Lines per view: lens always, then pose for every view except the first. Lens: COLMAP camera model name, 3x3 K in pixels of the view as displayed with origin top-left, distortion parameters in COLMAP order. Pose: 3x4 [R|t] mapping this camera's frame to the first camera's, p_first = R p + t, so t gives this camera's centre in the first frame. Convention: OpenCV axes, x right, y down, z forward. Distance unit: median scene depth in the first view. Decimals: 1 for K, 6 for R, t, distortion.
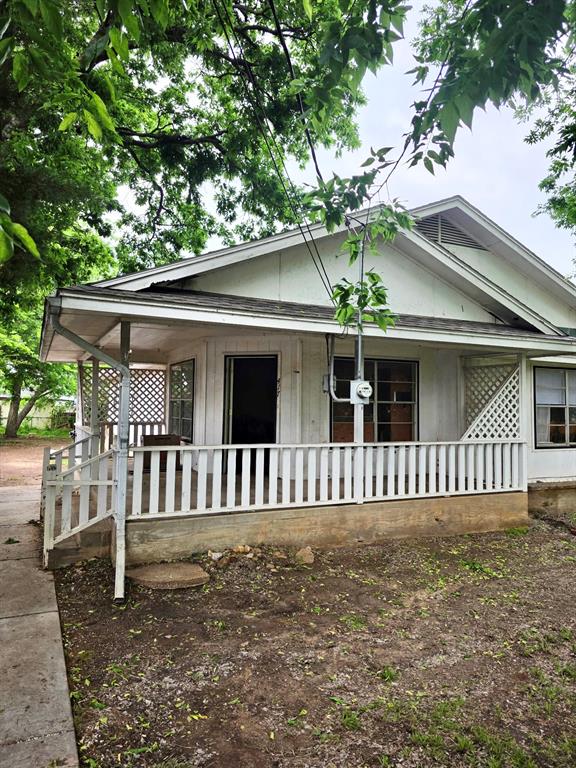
lens RADIAL K [[519.0, 0, 292.0], [0, 519.0, 378.3], [0, 0, 1]] dist [0.023336, -0.008626]
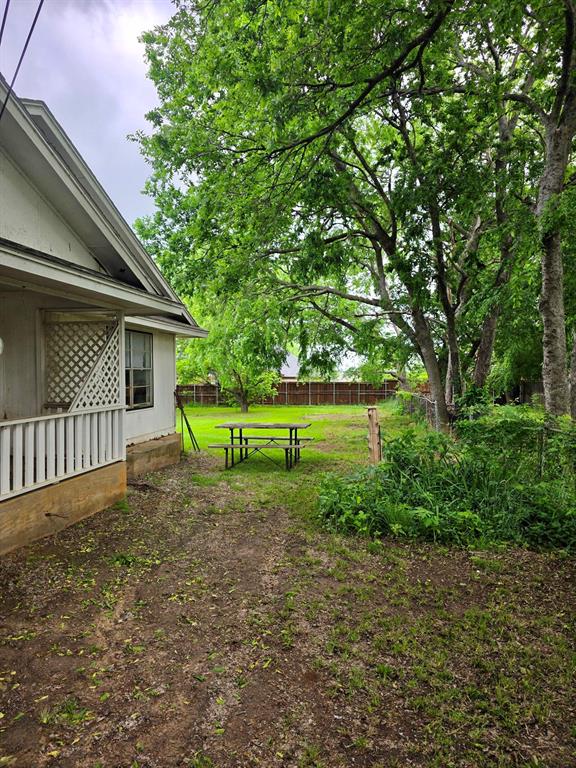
lens RADIAL K [[519.0, 0, 287.1], [0, 519.0, 381.4], [0, 0, 1]] dist [0.023336, -0.008626]
pose [[0.605541, -0.034930, 0.795048, -0.168322], [-0.025186, 0.997695, 0.063016, 0.018117], [-0.795416, -0.058183, 0.603265, 0.351853]]
